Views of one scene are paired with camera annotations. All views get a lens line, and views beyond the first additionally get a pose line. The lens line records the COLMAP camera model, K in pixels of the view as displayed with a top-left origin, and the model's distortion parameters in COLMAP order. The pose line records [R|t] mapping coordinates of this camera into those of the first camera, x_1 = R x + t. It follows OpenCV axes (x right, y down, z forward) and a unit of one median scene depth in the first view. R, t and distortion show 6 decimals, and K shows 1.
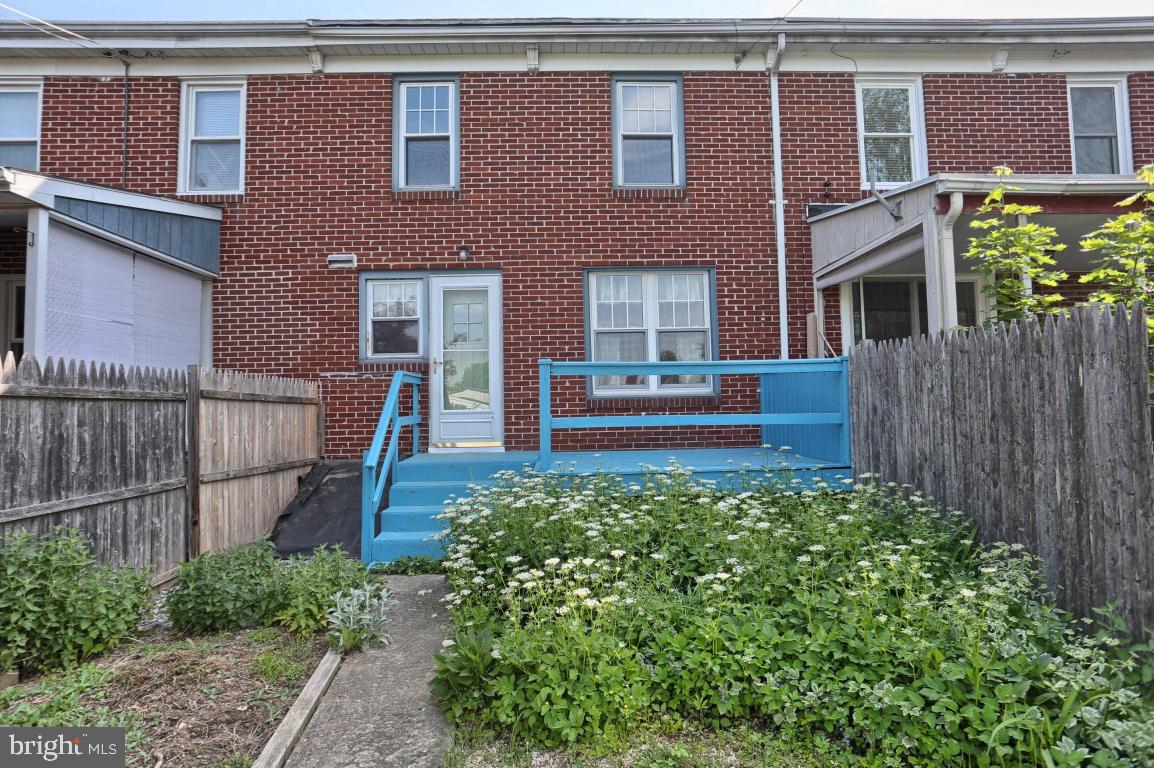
lens RADIAL K [[638.8, 0, 560.2], [0, 638.8, 372.5], [0, 0, 1]] dist [-0.052507, 0.028933]
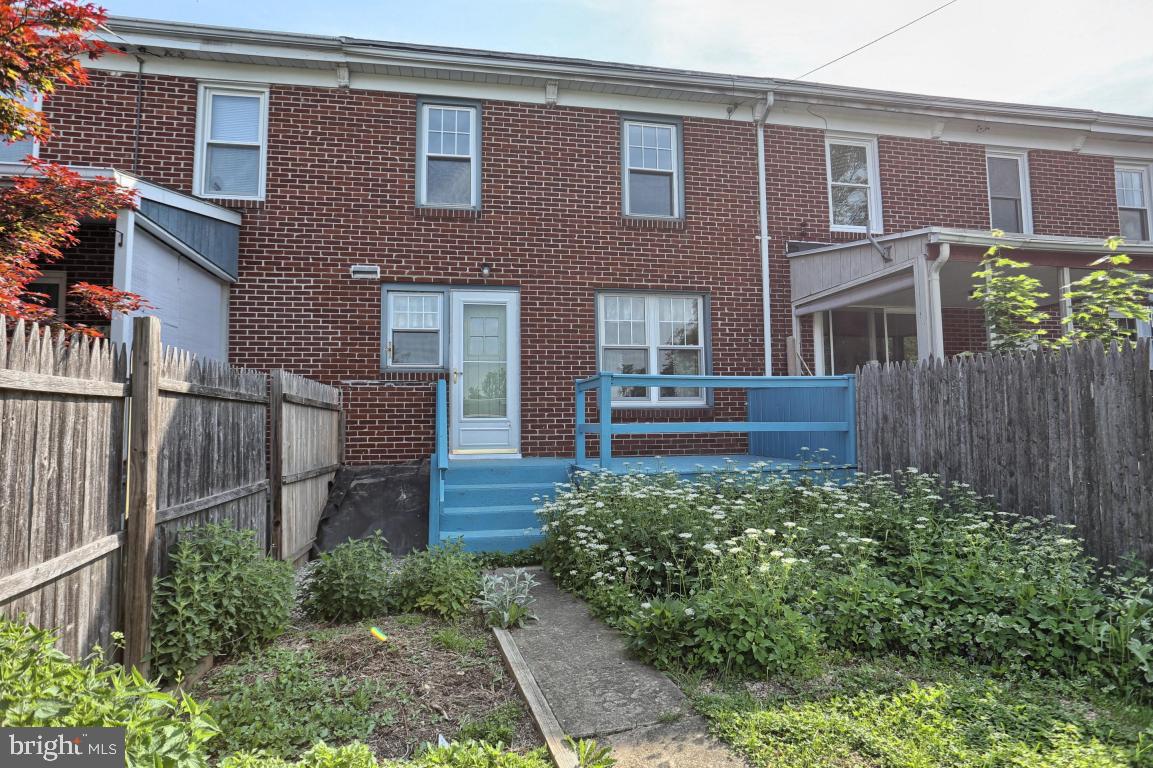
lens RADIAL K [[638.3, 0, 559.7], [0, 638.3, 372.5], [0, 0, 1]] dist [-0.052507, 0.028933]
pose [[0.987276, 0.021646, 0.157533, -0.190695], [-0.017811, 0.999511, -0.025712, 0.007787], [-0.158013, 0.022579, 0.987179, -0.058838]]
